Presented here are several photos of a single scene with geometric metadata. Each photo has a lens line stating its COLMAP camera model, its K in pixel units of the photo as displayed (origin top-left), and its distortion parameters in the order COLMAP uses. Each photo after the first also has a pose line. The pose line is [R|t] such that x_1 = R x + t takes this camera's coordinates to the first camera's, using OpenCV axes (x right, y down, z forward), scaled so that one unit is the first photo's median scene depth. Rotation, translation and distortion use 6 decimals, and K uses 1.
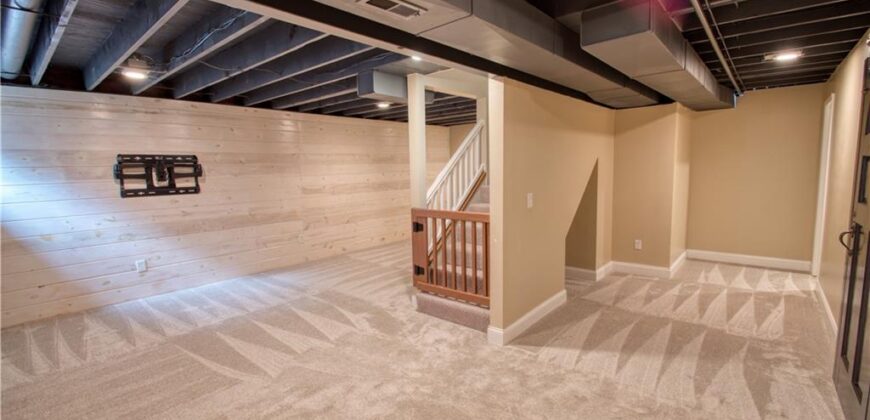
lens RADIAL K [[385.3, 0, 435.0], [0, 385.3, 210.0], [0, 0, 1]] dist [-0.002431, -0.000389]
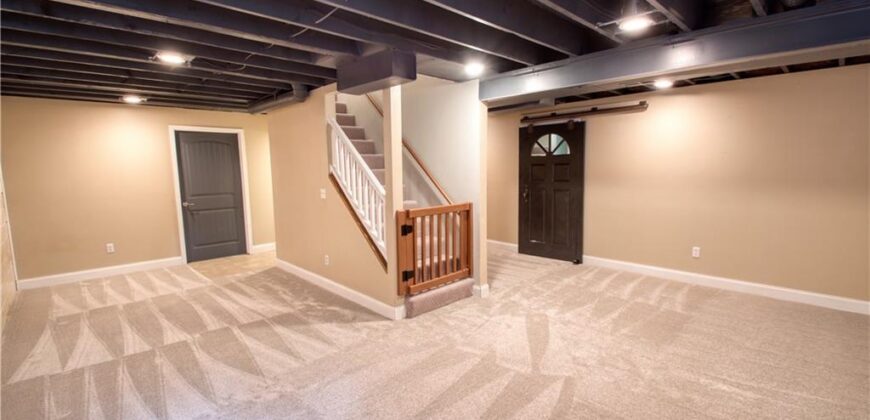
lens RADIAL K [[385.3, 0, 435.0], [0, 385.3, 210.0], [0, 0, 1]] dist [-0.002431, -0.000389]
pose [[0.084582, -0.089102, 0.992425, -0.991626], [0.123670, 0.989231, 0.078275, -0.070891], [-0.988712, 0.116112, 0.094691, 0.846659]]
